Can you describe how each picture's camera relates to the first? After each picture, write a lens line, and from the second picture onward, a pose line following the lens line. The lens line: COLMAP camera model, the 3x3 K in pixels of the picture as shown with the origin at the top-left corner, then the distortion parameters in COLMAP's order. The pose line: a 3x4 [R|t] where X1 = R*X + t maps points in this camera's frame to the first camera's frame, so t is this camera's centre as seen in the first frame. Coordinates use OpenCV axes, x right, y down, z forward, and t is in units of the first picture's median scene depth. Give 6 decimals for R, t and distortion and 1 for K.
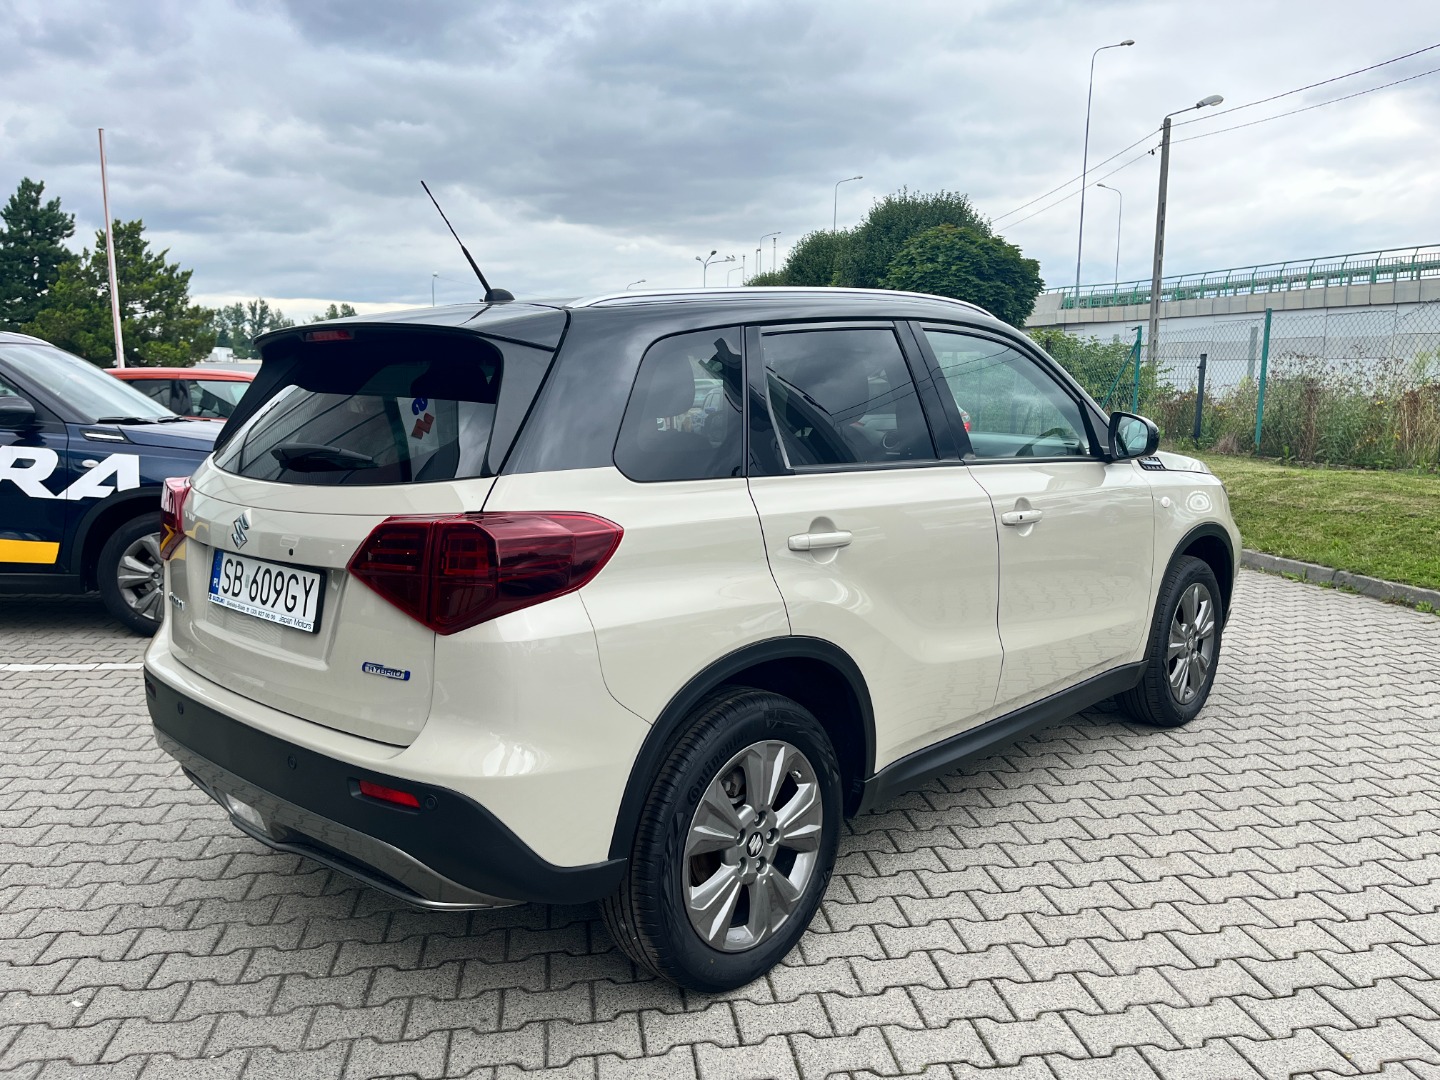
lens RADIAL K [[1093.3, 0, 723.0], [0, 1093.3, 542.5], [0, 0, 1]] dist [0.071562, -0.098637]
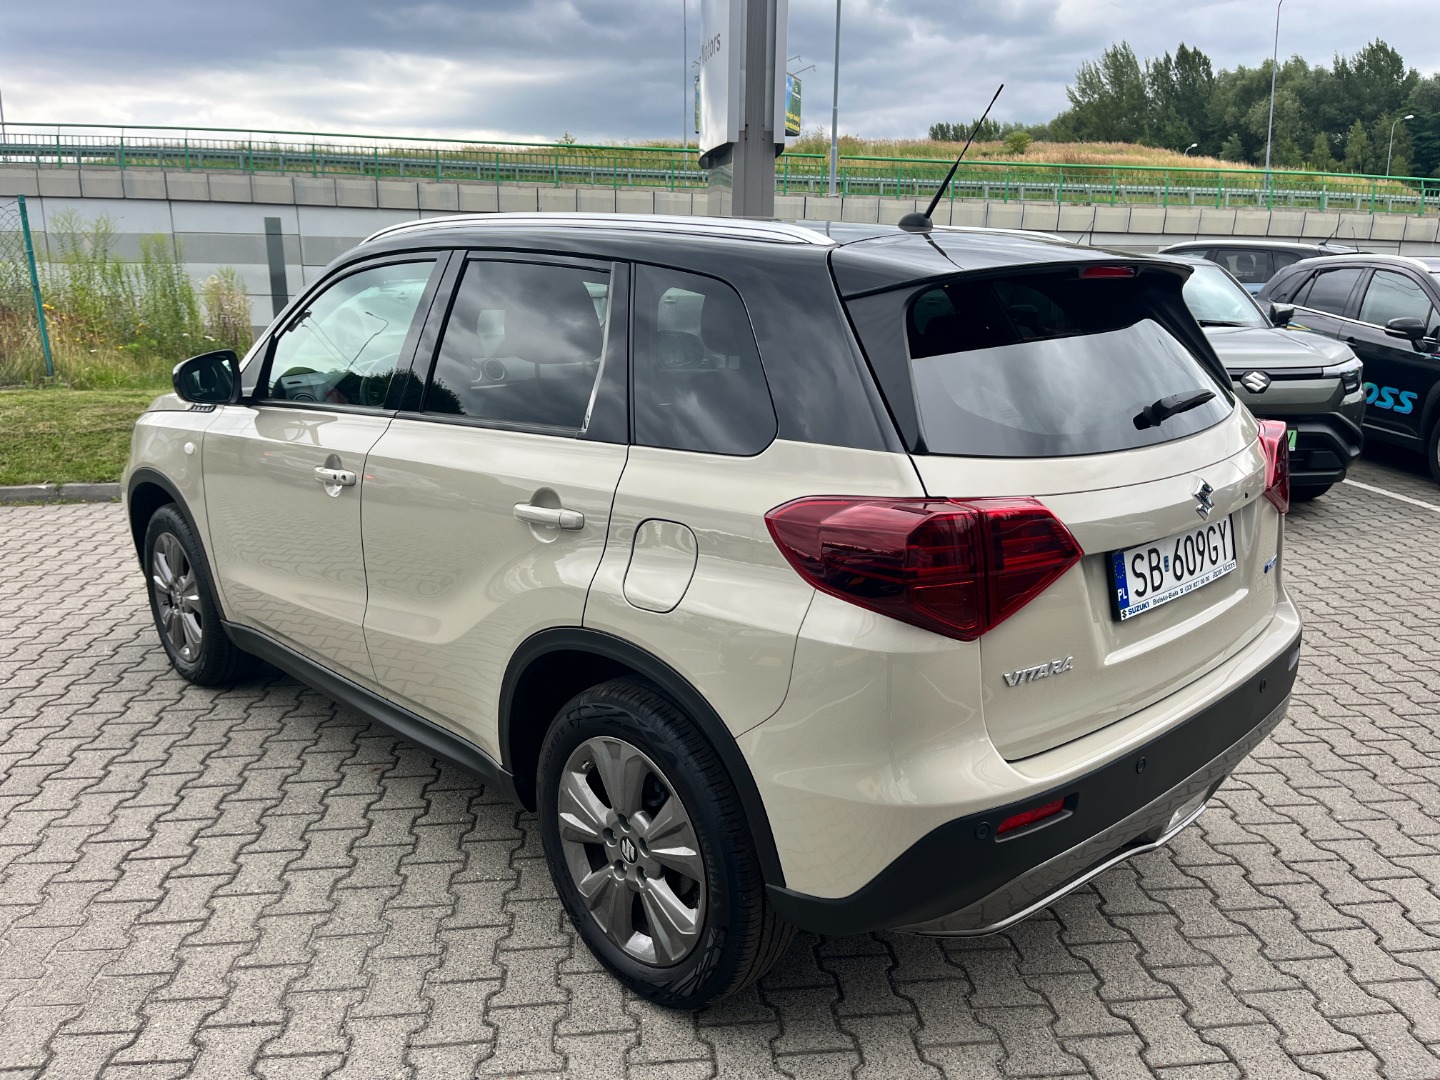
lens RADIAL K [[1093.3, 0, 724.0], [0, 1093.3, 549.3], [0, 0, 1]] dist [0.071562, -0.098637]
pose [[0.045190, -0.238741, 0.970031, -0.728004], [0.150114, 0.961621, 0.229677, -0.127770], [-0.987635, 0.135236, 0.079294, 0.727106]]
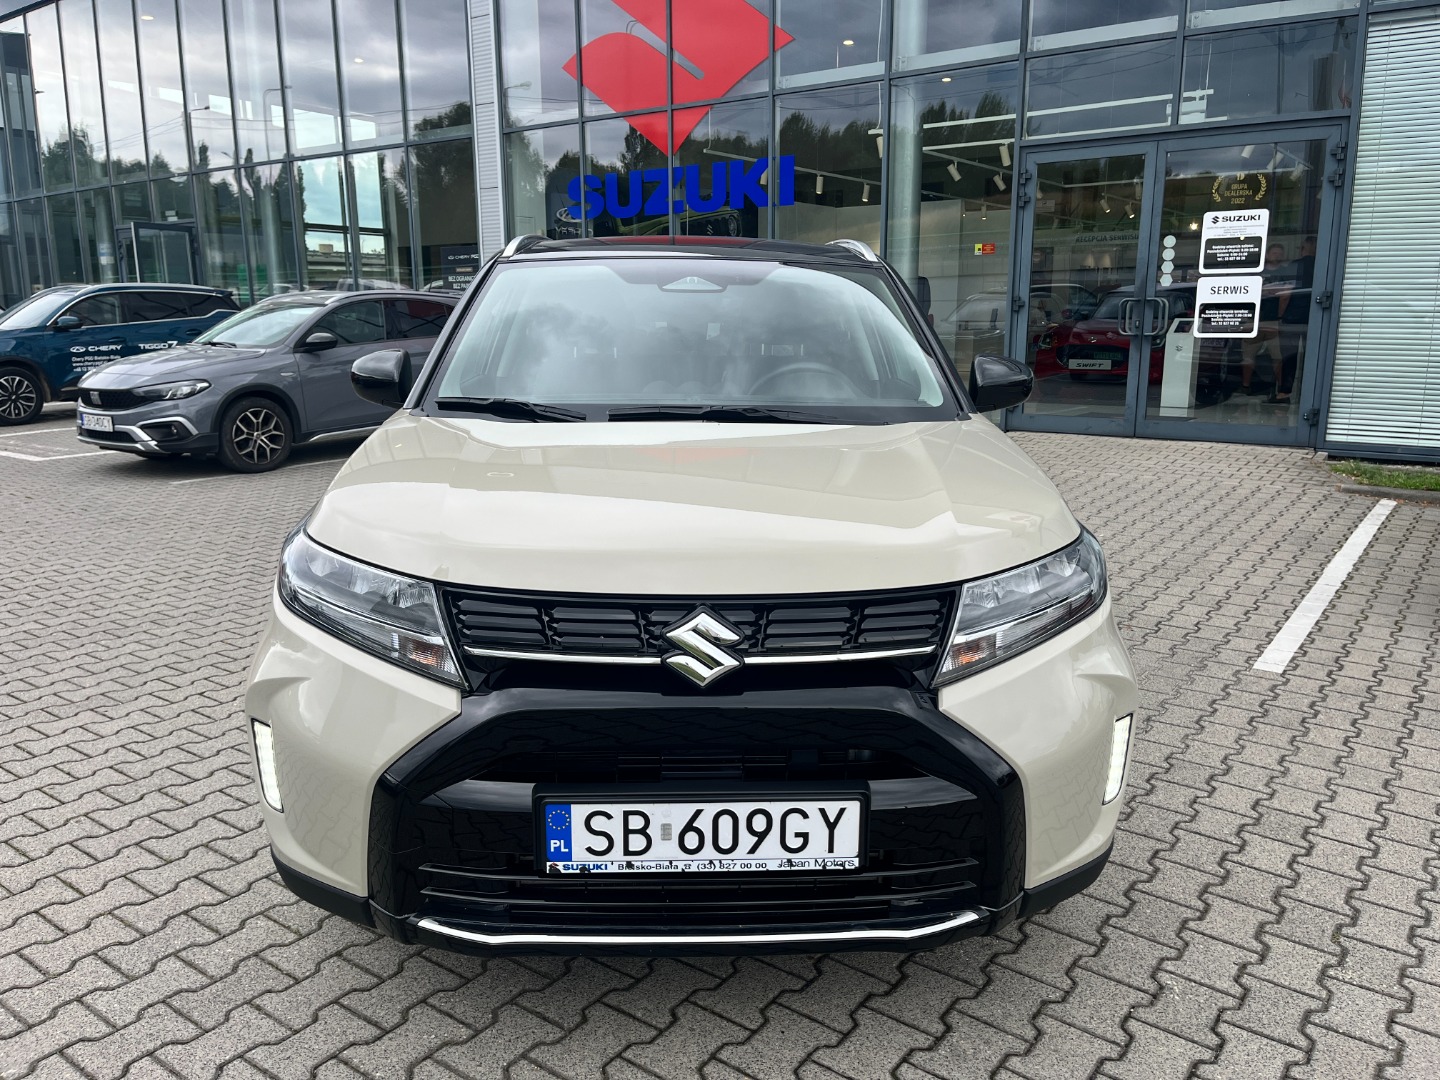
lens RADIAL K [[1093.3, 0, 730.0], [0, 1093.3, 542.3], [0, 0, 1]] dist [0.071562, -0.098637]
pose [[-0.698880, 0.148244, -0.699708, 0.676173], [-0.111427, 0.943773, 0.311249, -0.229005], [0.706506, 0.295492, -0.643066, 1.496226]]
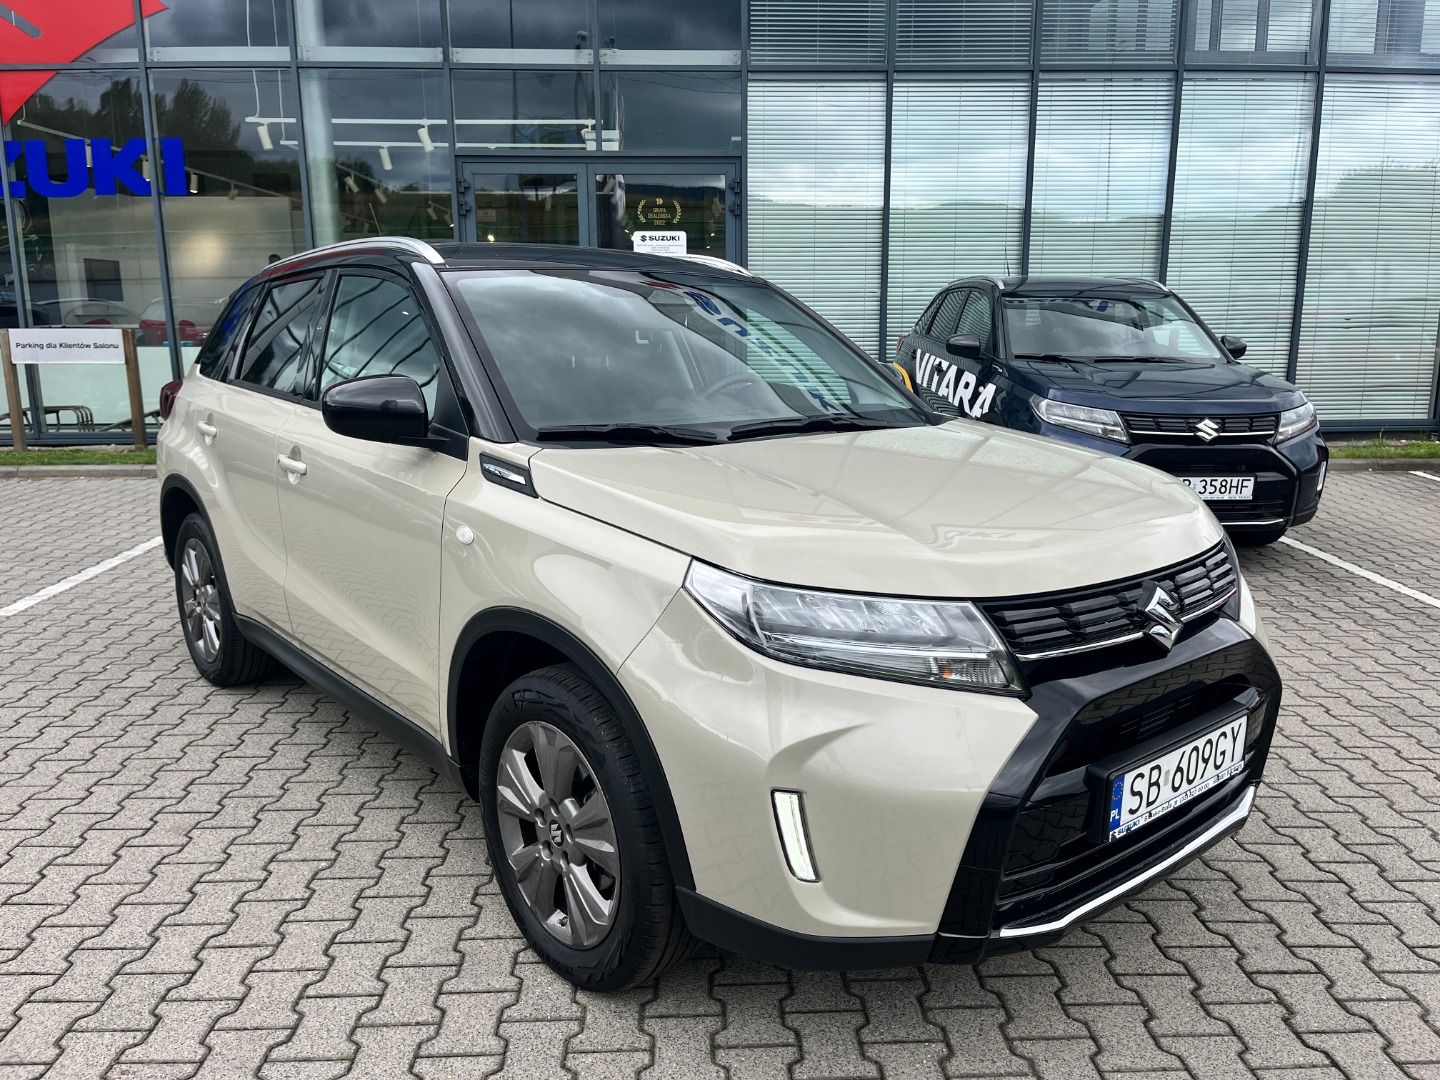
lens RADIAL K [[1093.3, 0, 733.4], [0, 1093.3, 540.7], [0, 0, 1]] dist [0.071562, -0.098637]
pose [[-0.104400, 0.202490, -0.973703, 0.887113], [-0.153349, 0.964068, 0.216928, -0.170013], [0.982642, 0.171964, -0.069597, 1.076109]]
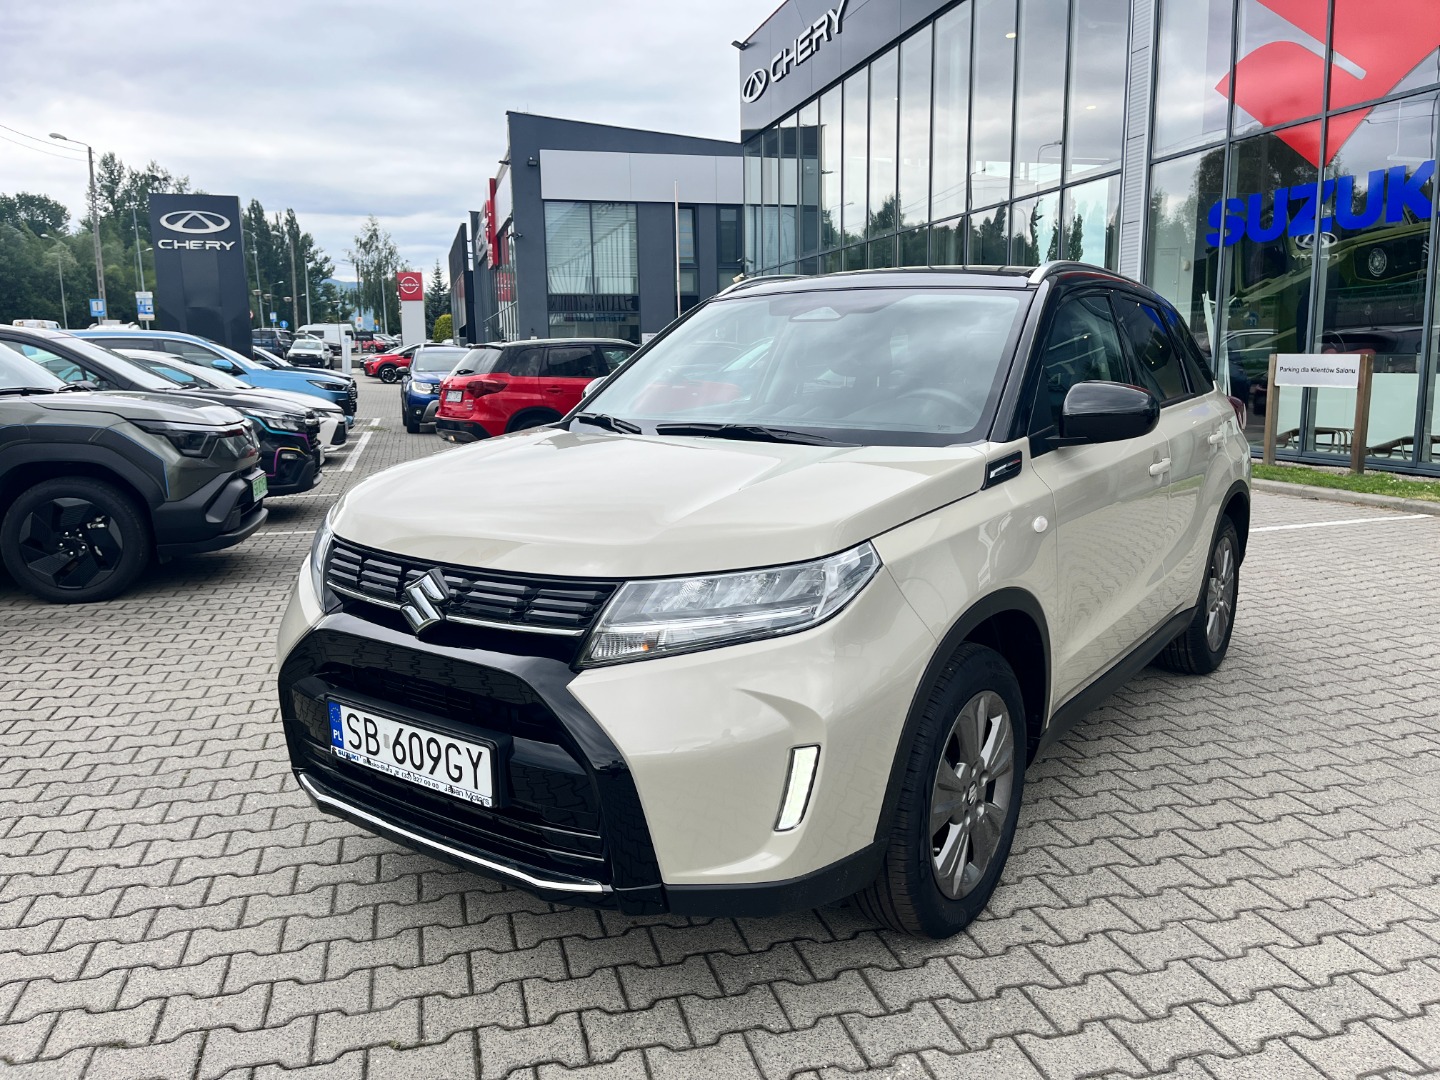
lens RADIAL K [[1093.3, 0, 718.2], [0, 1093.3, 546.8], [0, 0, 1]] dist [0.071562, -0.098637]
pose [[-0.992265, 0.033442, -0.119547, 0.322414], [-0.006788, 0.946972, 0.321246, -0.253789], [0.123950, 0.319572, -0.939420, 1.731398]]
